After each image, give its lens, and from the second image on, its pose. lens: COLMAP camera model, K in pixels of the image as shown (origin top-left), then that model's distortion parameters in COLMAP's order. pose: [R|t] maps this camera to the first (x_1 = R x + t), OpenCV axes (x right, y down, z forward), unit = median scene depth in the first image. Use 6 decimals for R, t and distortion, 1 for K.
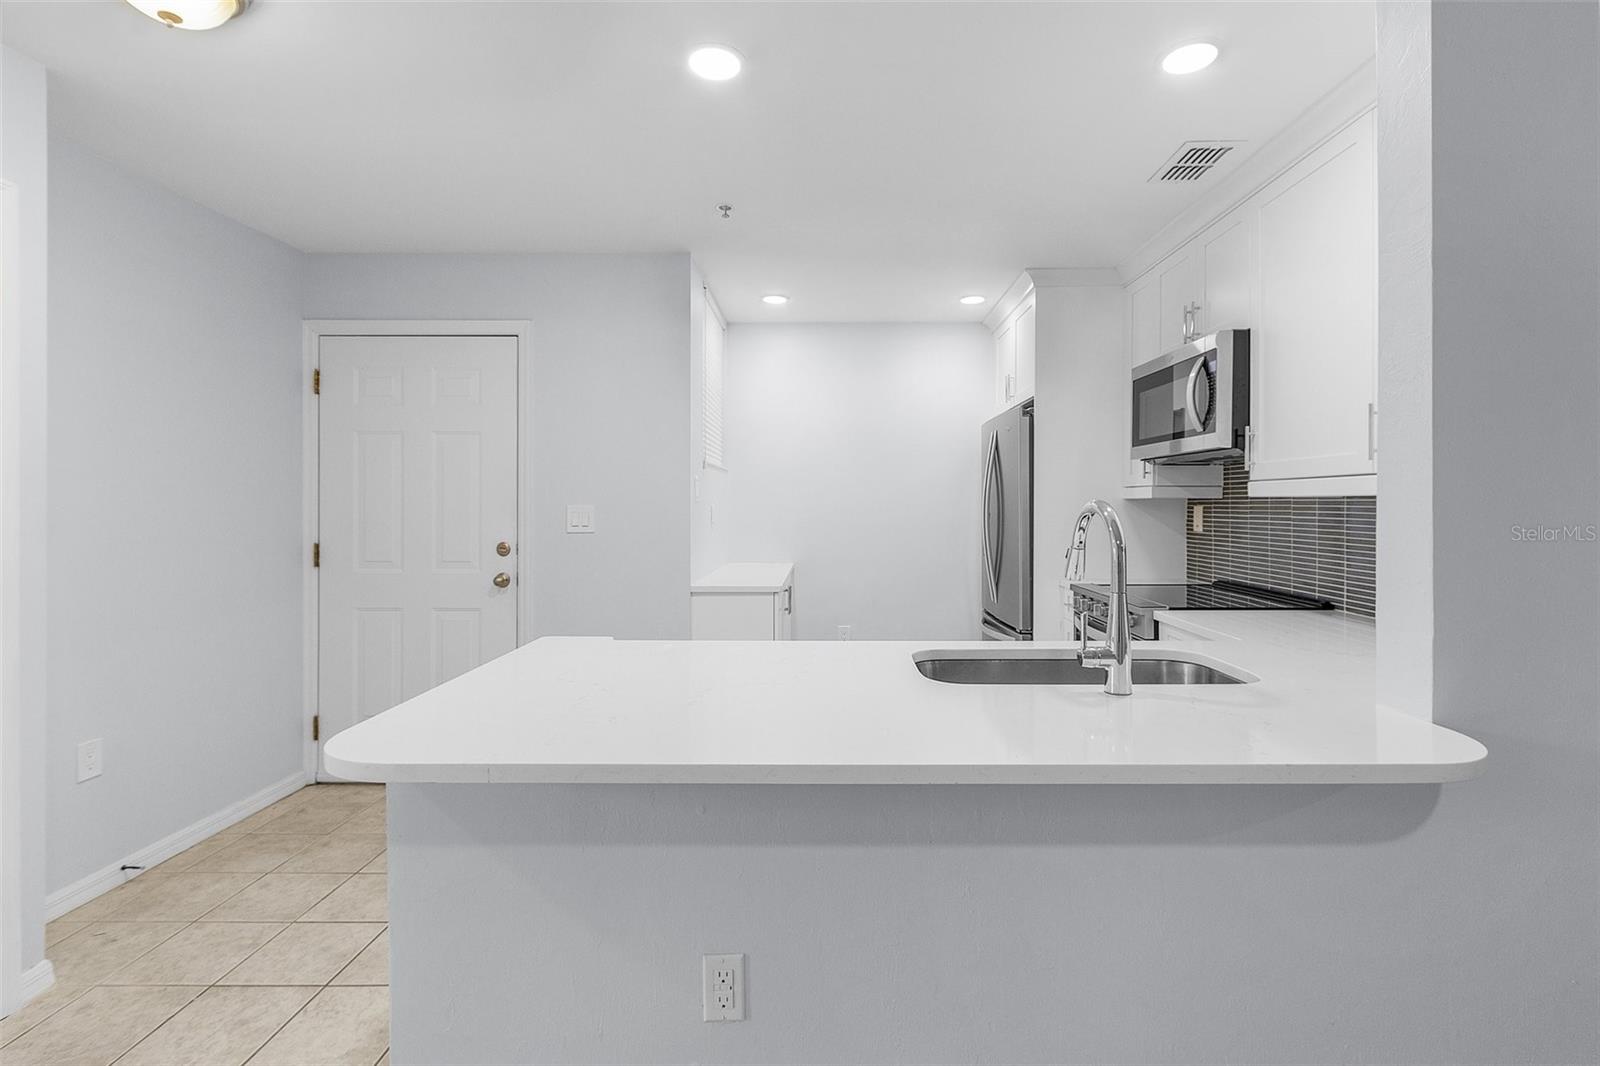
lens RADIAL K [[745.2, 0, 821.9], [0, 745.2, 504.7], [0, 0, 1]] dist [0.000787, 0.001010]
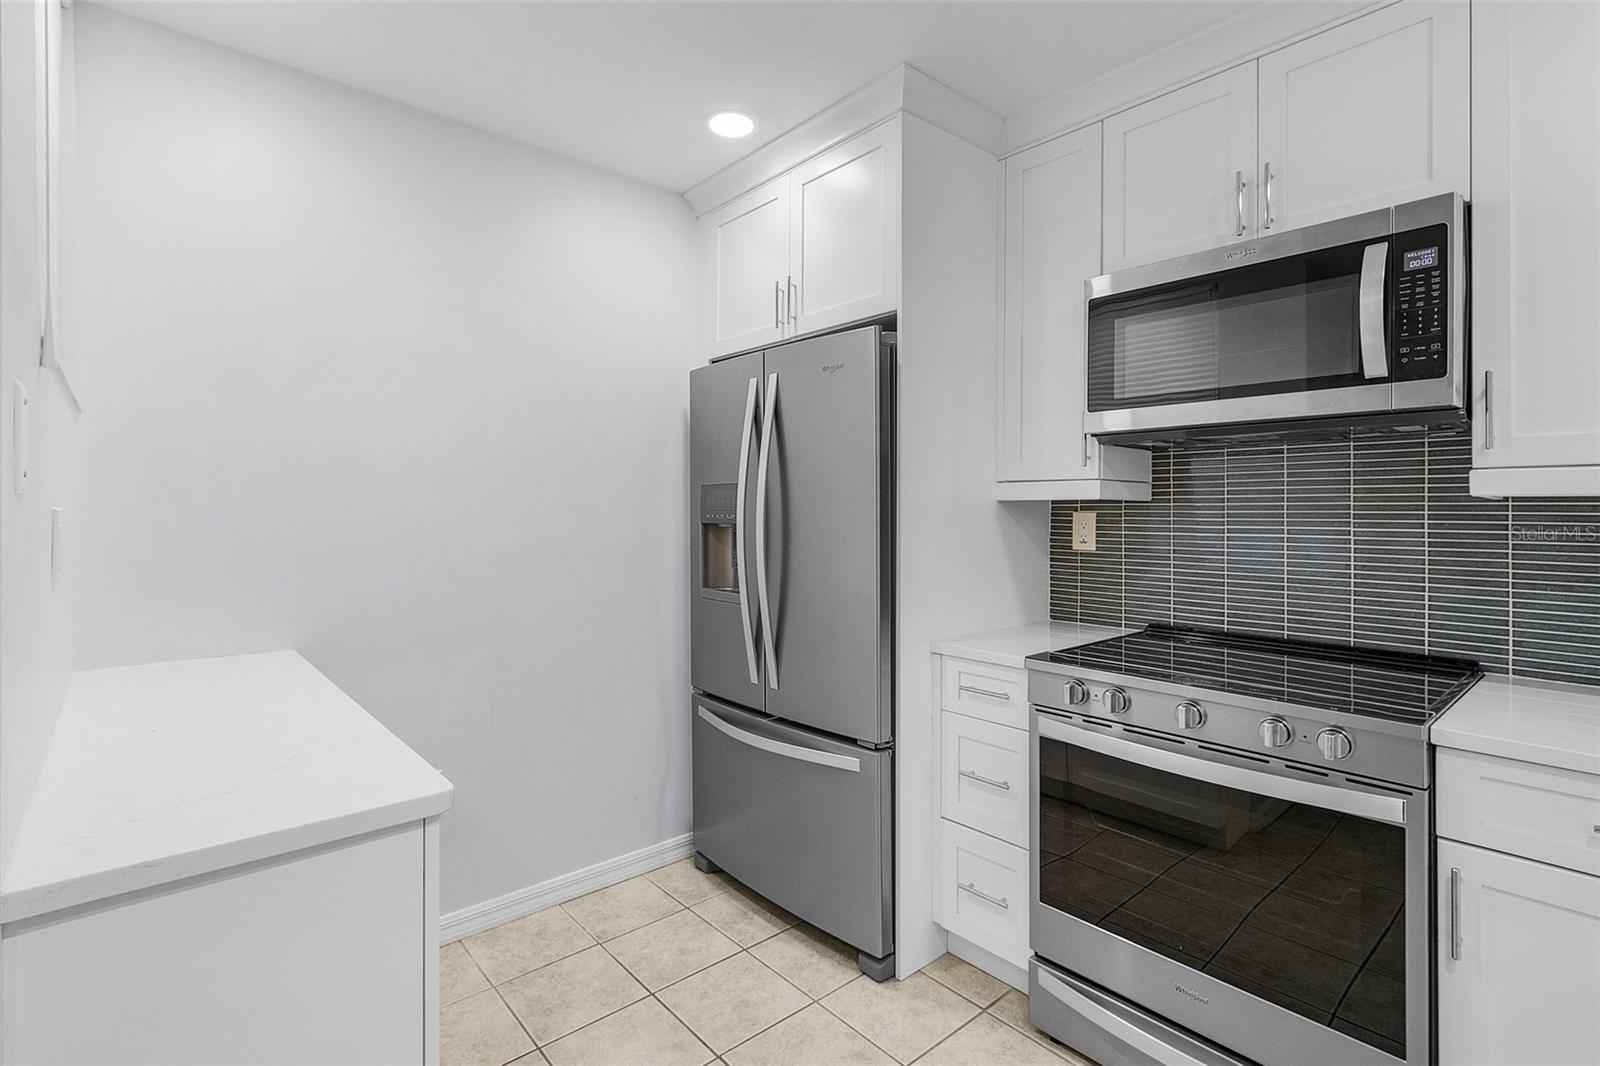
lens RADIAL K [[745.2, 0, 801.6], [0, 745.2, 520.9], [0, 0, 1]] dist [0.000787, 0.001010]
pose [[0.746965, -0.005917, 0.664837, -0.085653], [-0.003419, 0.999913, 0.012740, 0.001250], [-0.664854, -0.011789, 0.746880, 0.416407]]
